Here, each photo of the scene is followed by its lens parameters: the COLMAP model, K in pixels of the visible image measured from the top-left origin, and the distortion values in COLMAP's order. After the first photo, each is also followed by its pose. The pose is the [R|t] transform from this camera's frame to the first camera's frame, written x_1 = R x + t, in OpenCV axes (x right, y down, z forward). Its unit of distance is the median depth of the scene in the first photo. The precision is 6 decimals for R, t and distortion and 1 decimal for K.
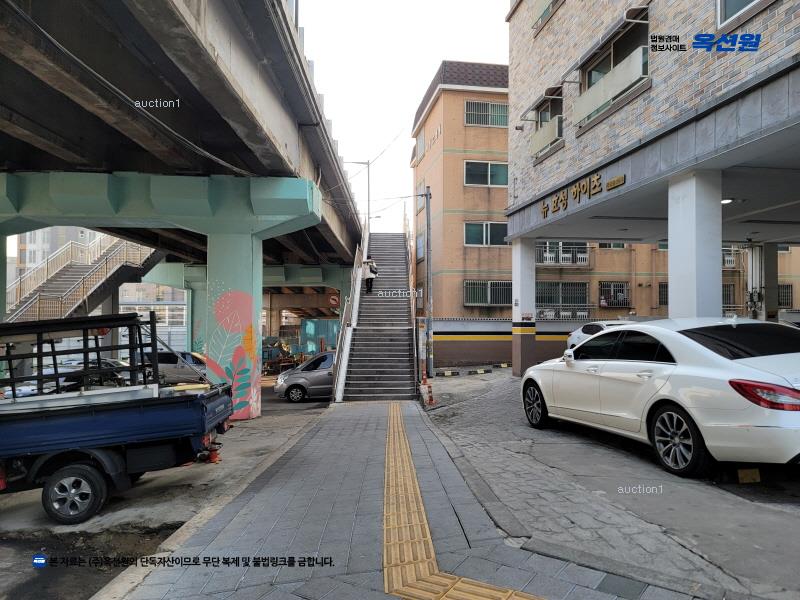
lens RADIAL K [[580.2, 0, 403.6], [0, 580.2, 302.1], [0, 0, 1]] dist [0.094102, -0.080177]
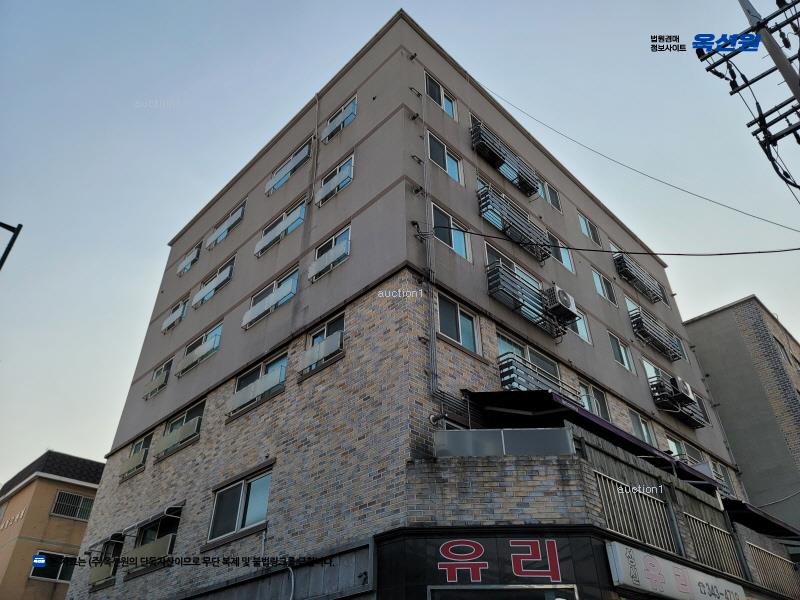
lens RADIAL K [[580.2, 0, 403.6], [0, 580.2, 302.1], [0, 0, 1]] dist [0.094102, -0.080177]
pose [[0.813238, 0.326928, 0.481417, -0.018363], [-0.003635, 0.830112, -0.557585, -0.028390], [-0.581920, 0.451700, 0.676267, -0.254073]]
